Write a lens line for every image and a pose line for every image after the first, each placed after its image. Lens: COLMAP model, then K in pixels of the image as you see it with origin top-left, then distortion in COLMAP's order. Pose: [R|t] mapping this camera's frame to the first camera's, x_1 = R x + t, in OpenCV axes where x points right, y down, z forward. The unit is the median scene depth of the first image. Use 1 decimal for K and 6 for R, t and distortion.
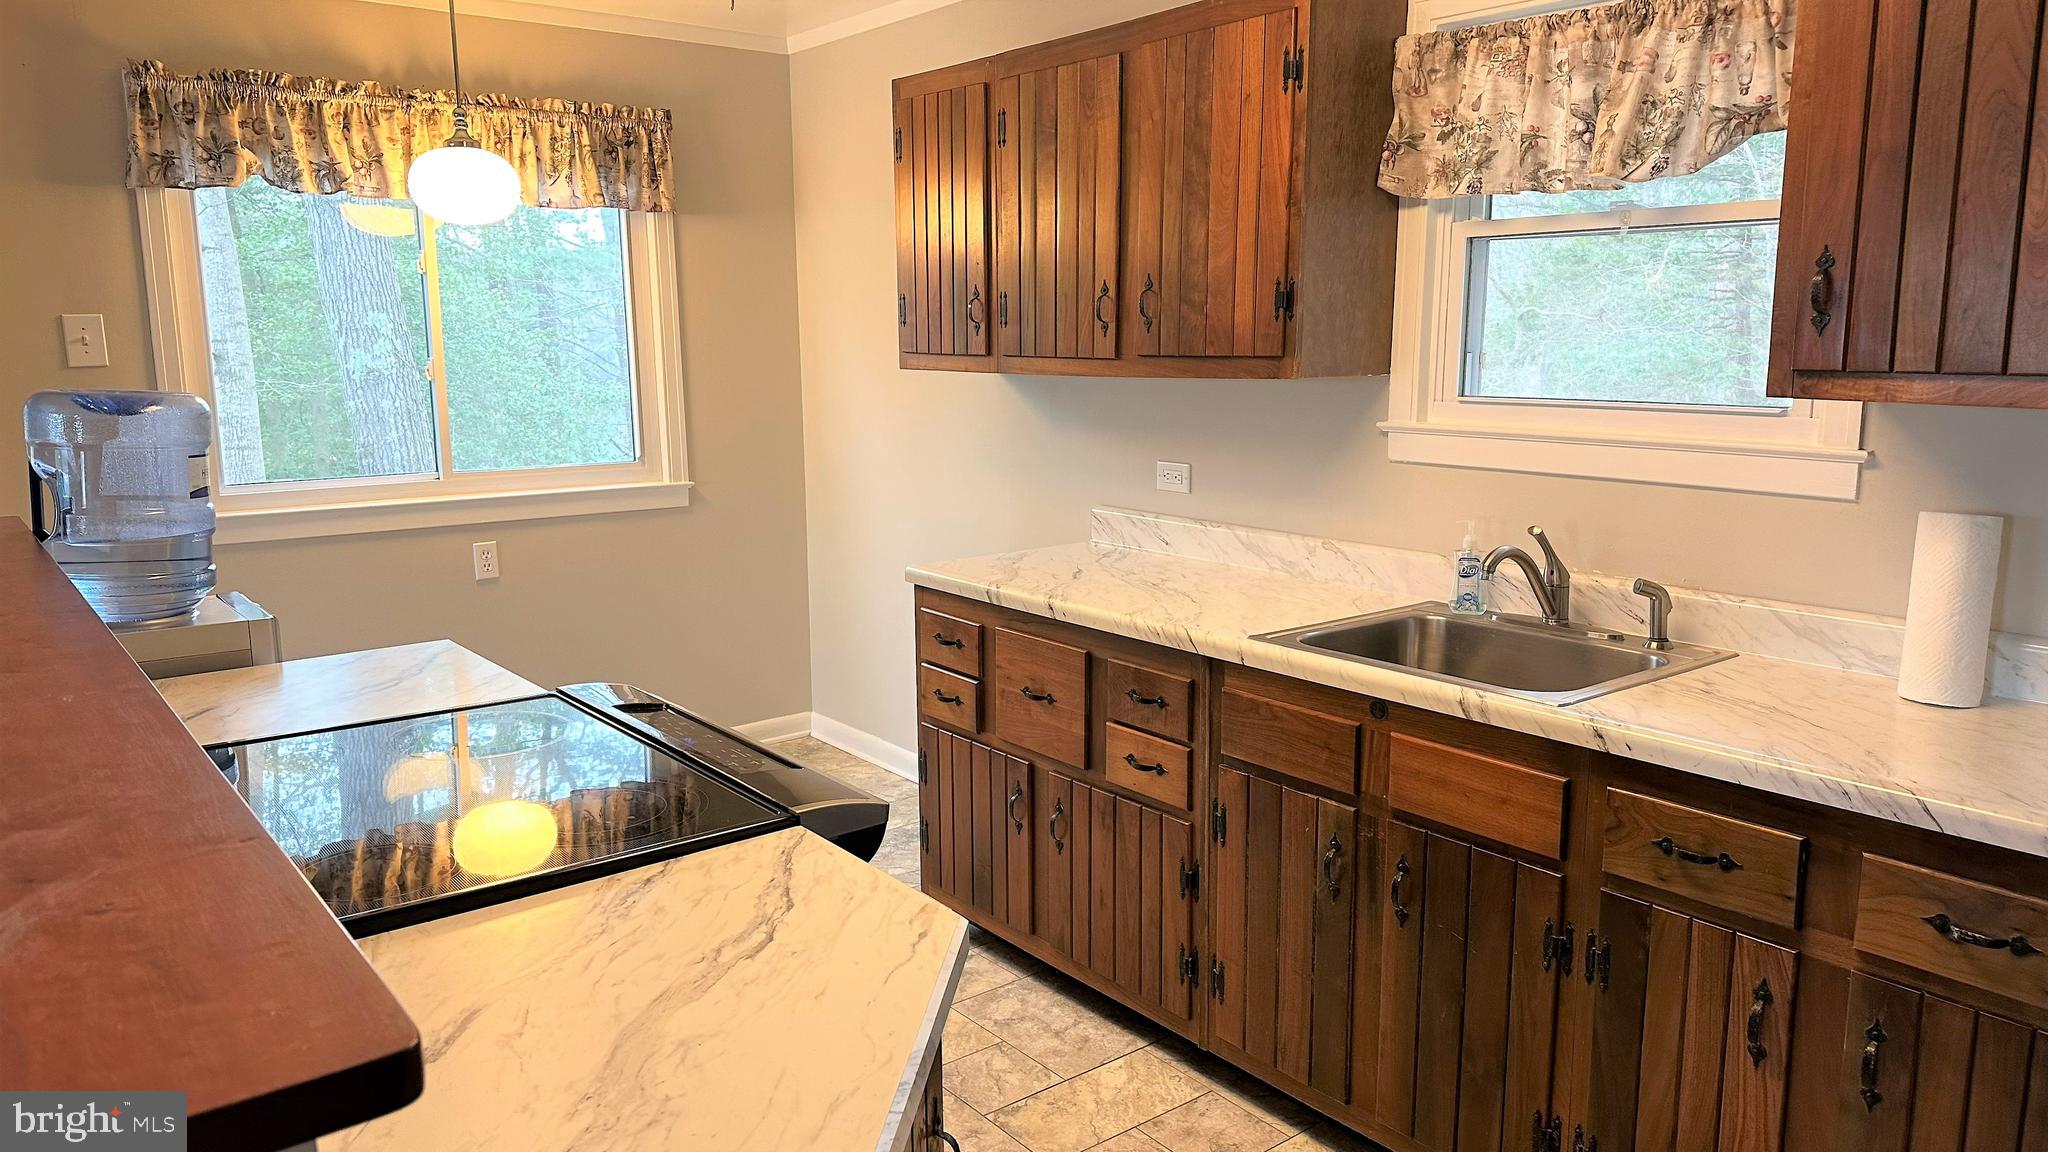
lens RADIAL K [[1431.8, 0, 1024.6], [0, 1431.8, 571.7], [0, 0, 1]] dist [-0.000650, 0.000192]
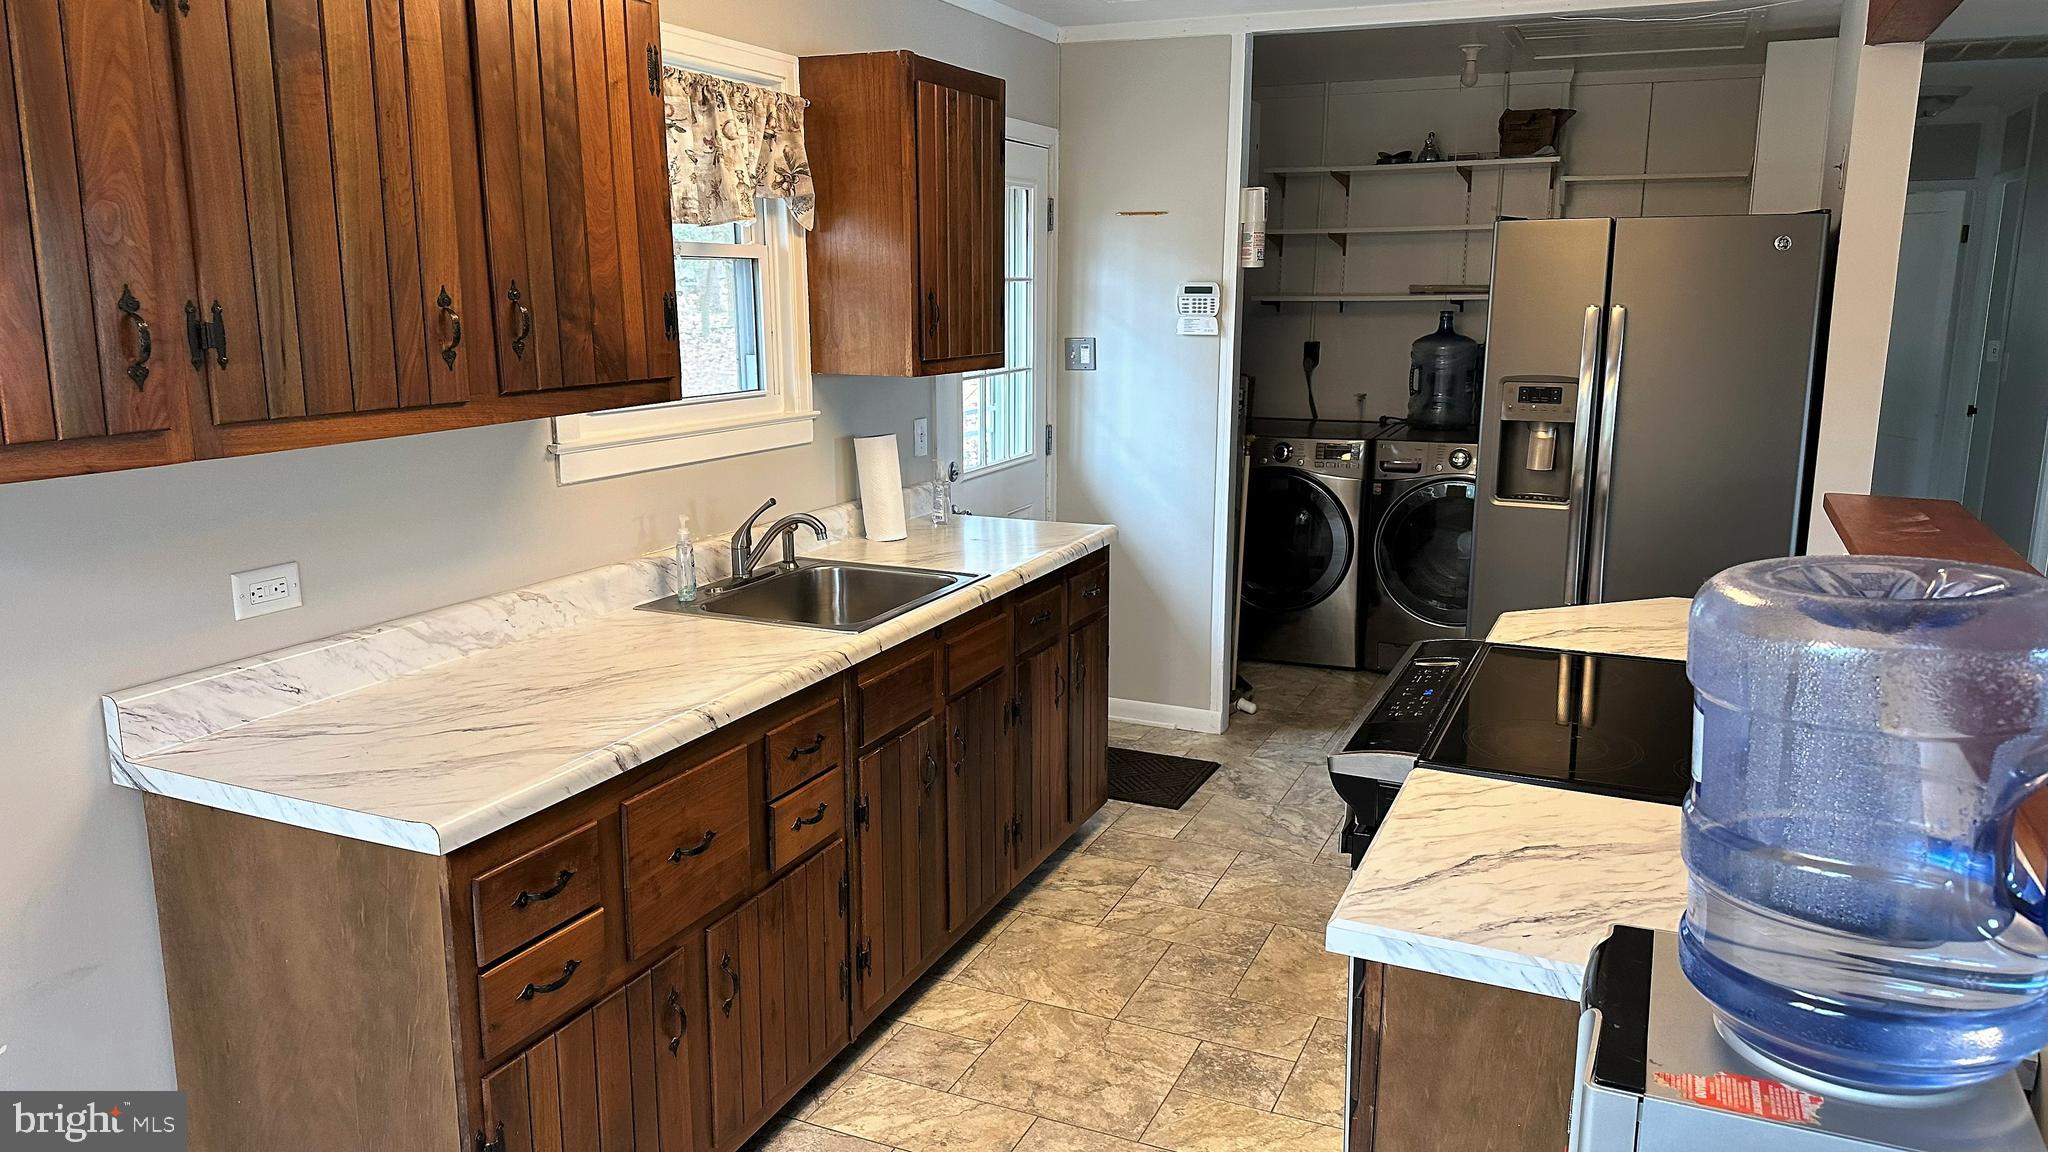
lens RADIAL K [[1431.8, 0, 1023.2], [0, 1431.8, 578.8], [0, 0, 1]] dist [-0.000650, 0.000192]
pose [[-0.496113, -0.168389, 0.851773, -0.665135], [0.139896, 0.952694, 0.269822, -0.216654], [-0.856914, 0.253022, -0.449087, 1.108992]]
